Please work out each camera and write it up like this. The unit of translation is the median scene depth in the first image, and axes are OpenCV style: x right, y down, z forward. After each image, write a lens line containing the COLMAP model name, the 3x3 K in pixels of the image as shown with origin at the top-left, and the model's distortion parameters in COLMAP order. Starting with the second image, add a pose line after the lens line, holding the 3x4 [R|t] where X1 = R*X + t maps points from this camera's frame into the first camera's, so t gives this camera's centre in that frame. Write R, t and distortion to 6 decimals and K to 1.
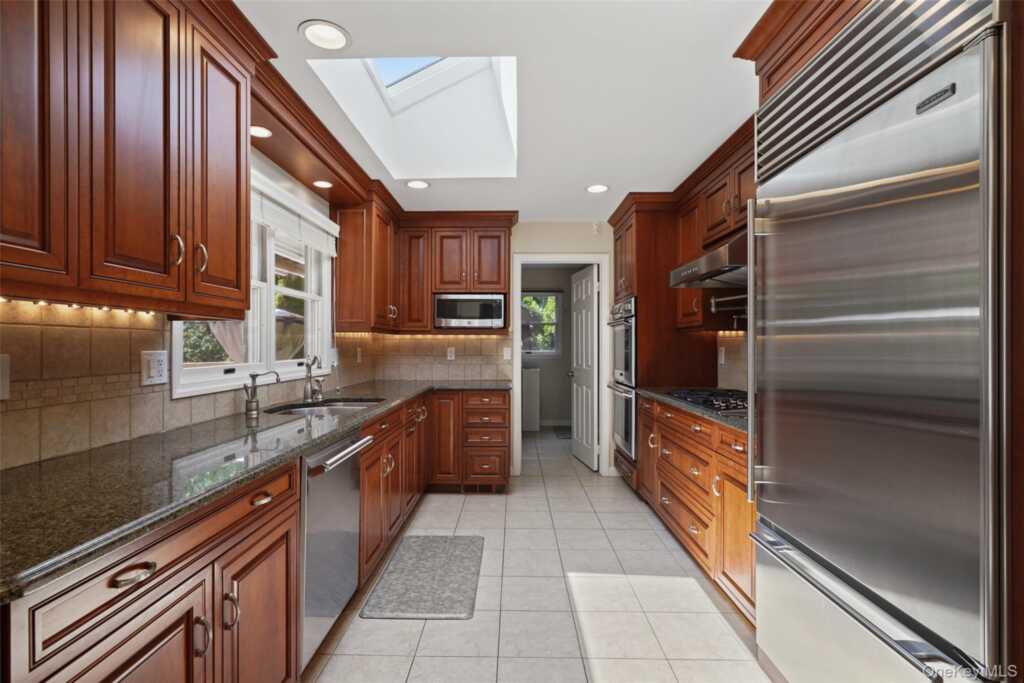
lens RADIAL K [[475.7, 0, 514.2], [0, 475.7, 343.2], [0, 0, 1]] dist [-0.002712, -0.000279]
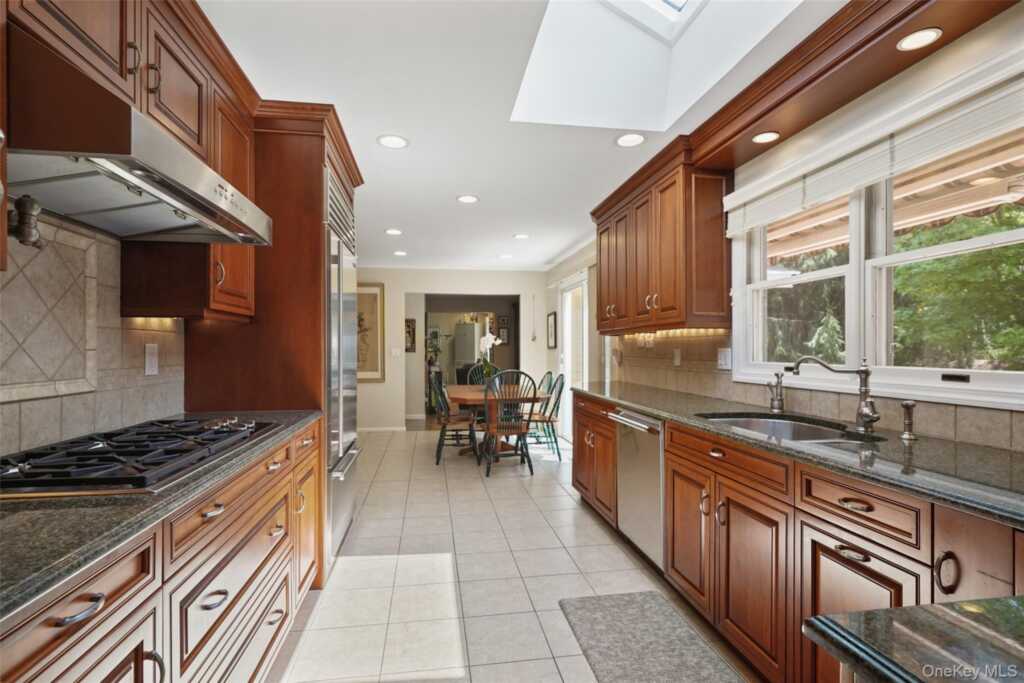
lens RADIAL K [[506.6, 0, 513.8], [0, 506.6, 344.1], [0, 0, 1]] dist [-0.000647, -0.000032]
pose [[-0.985313, 0.002986, -0.170729, 0.128769], [0.004780, 0.999938, -0.010100, 0.007484], [0.170689, -0.010767, -0.985266, 1.354567]]
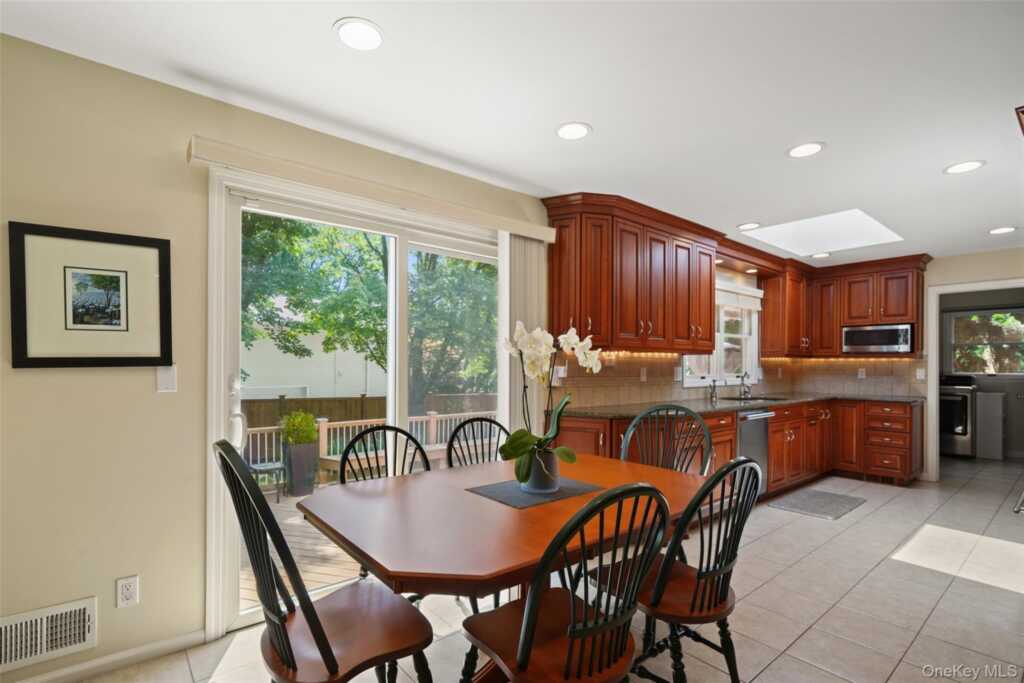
lens RADIAL K [[475.7, 0, 498.3], [0, 475.7, 368.4], [0, 0, 1]] dist [-0.002712, -0.000279]
pose [[0.625738, 0.004859, -0.780018, 0.320771], [-0.000524, 0.999983, 0.005808, 0.003390], [0.780033, -0.003226, 0.625730, -0.691114]]
